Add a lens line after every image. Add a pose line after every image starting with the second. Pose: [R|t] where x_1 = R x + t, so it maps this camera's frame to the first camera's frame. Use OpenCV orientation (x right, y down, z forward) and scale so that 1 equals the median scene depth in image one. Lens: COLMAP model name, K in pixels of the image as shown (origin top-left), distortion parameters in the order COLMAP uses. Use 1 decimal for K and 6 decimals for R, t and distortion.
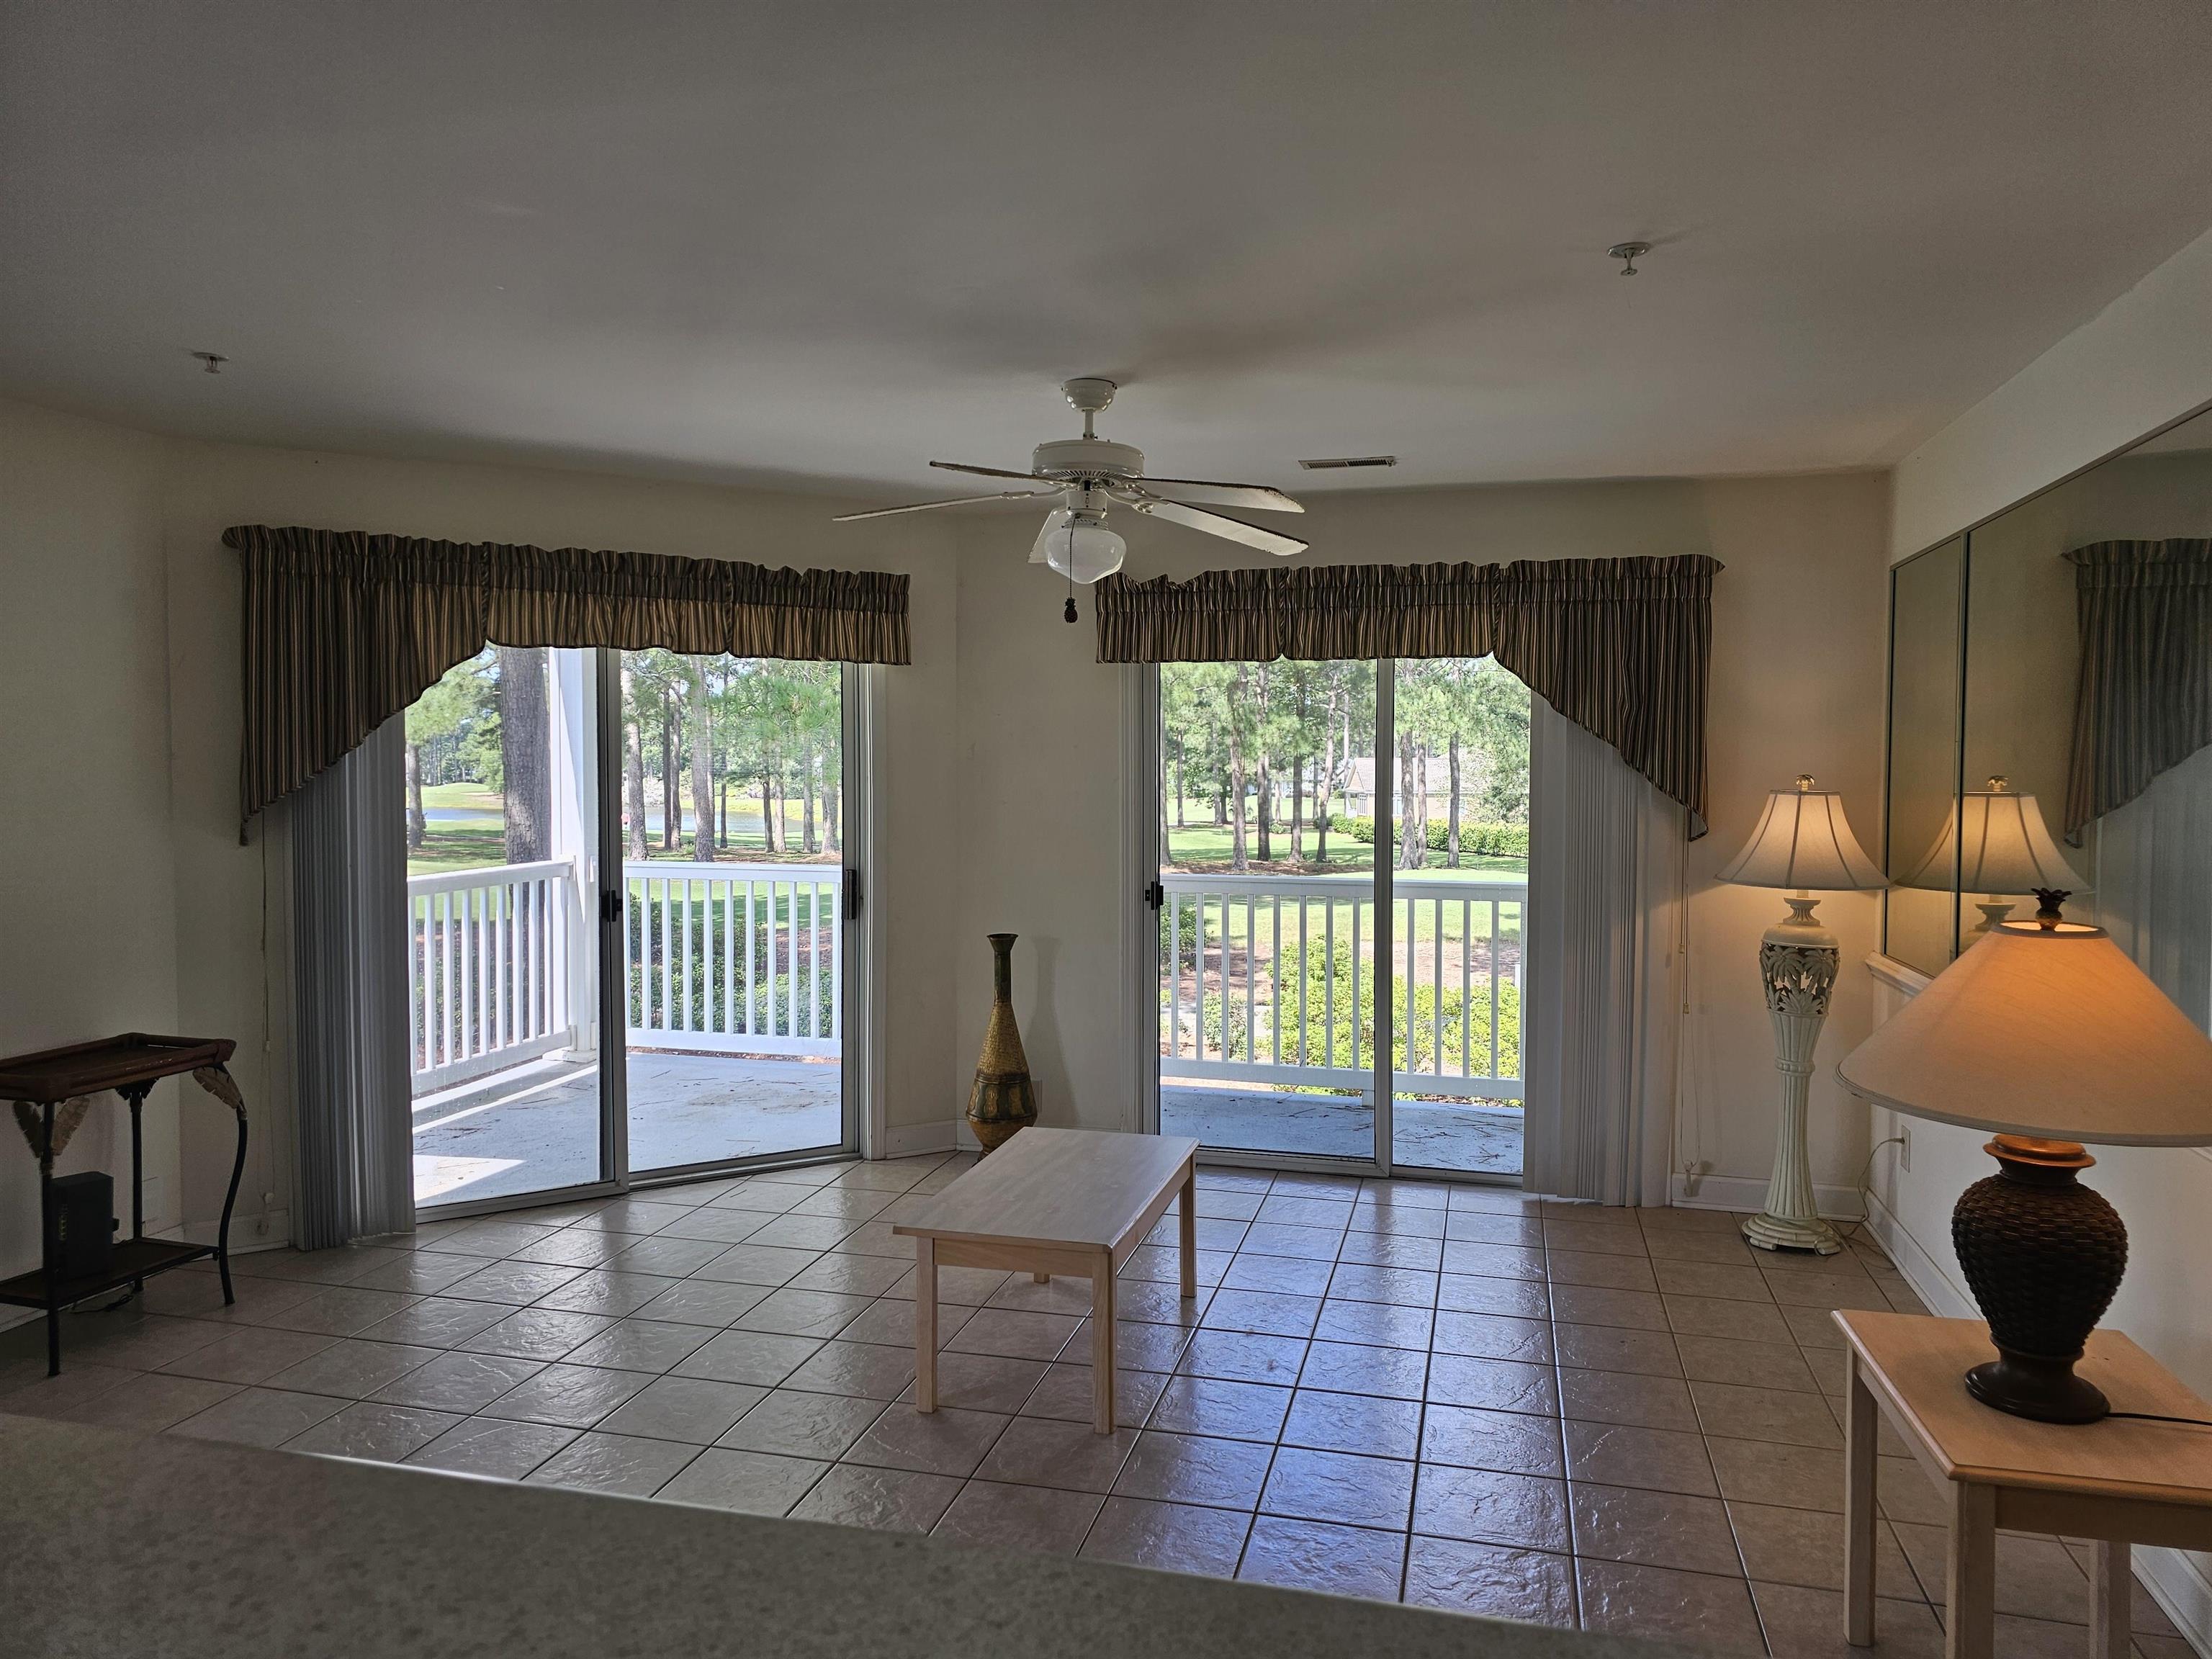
lens RADIAL K [[1476.1, 0, 1114.3], [0, 1476.1, 834.4], [0, 0, 1]] dist [0.052855, -0.035490]
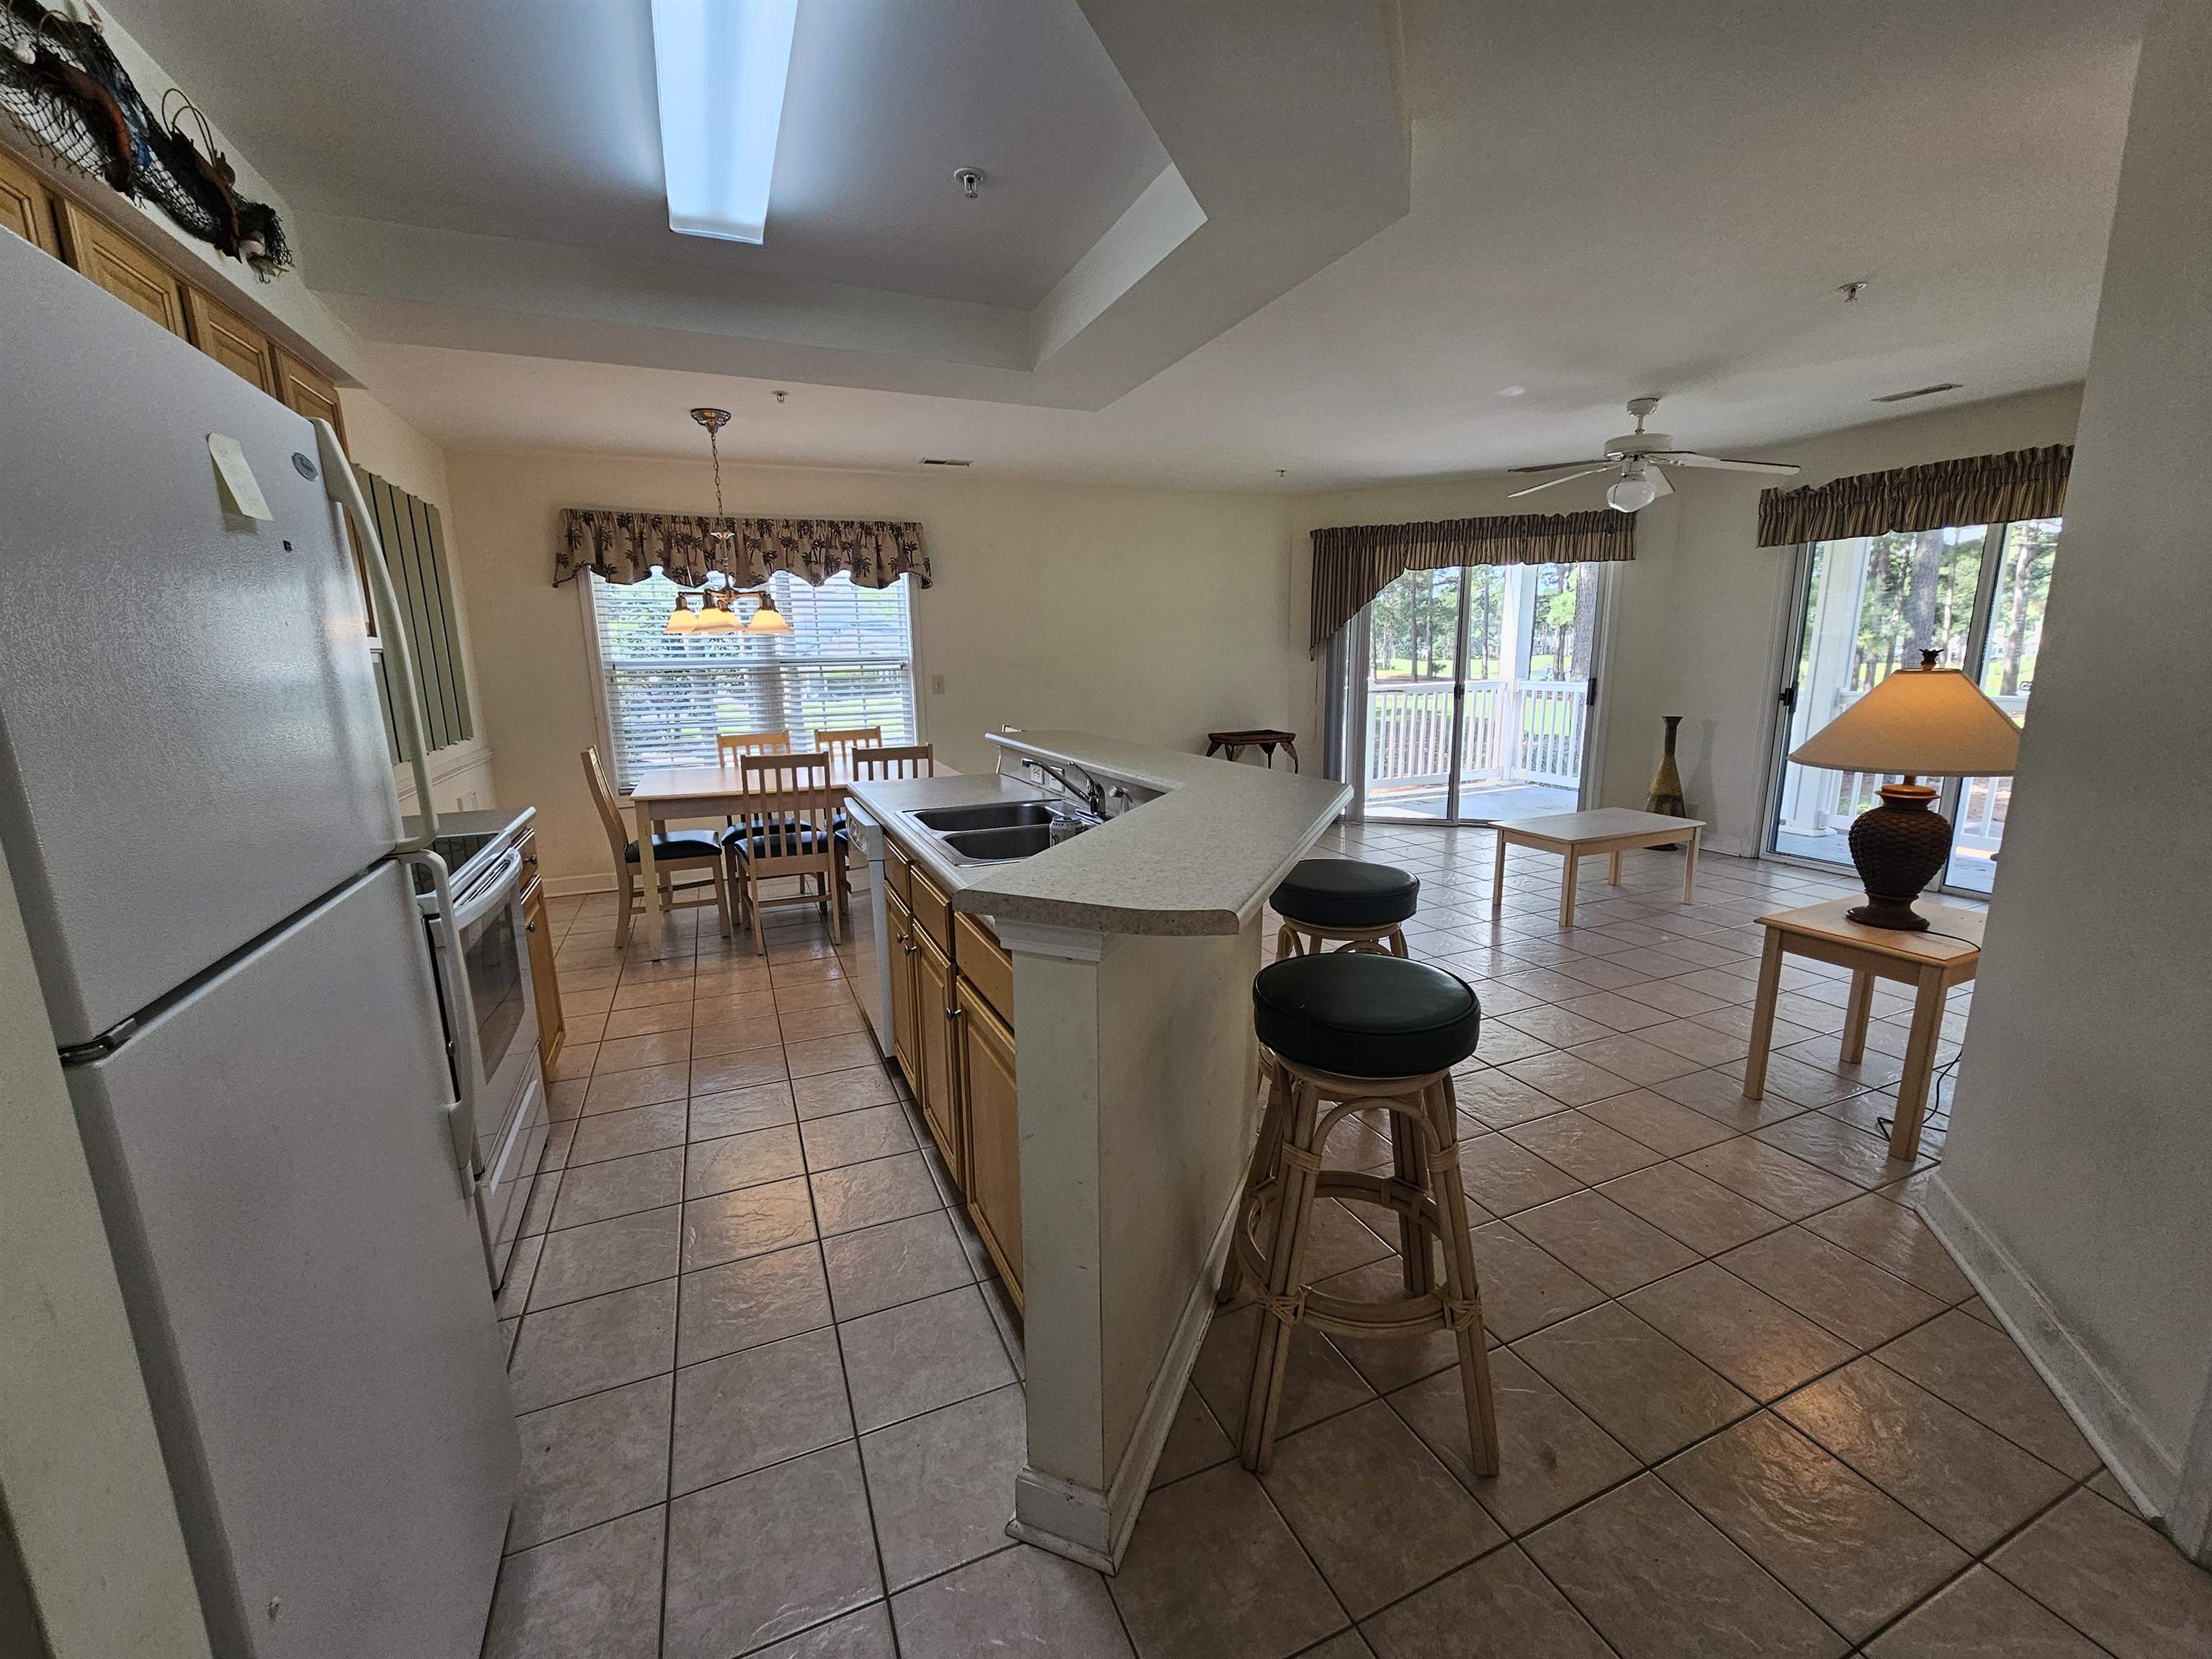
lens RADIAL K [[903.4, 0, 1087.0], [0, 903.4, 847.2], [0, 0, 1]] dist [0.000972, -0.000285]
pose [[0.598026, 0.157417, -0.785865, 0.422026], [-0.019116, 0.983045, 0.182367, 0.044132], [0.801249, -0.094038, 0.590896, -0.228923]]
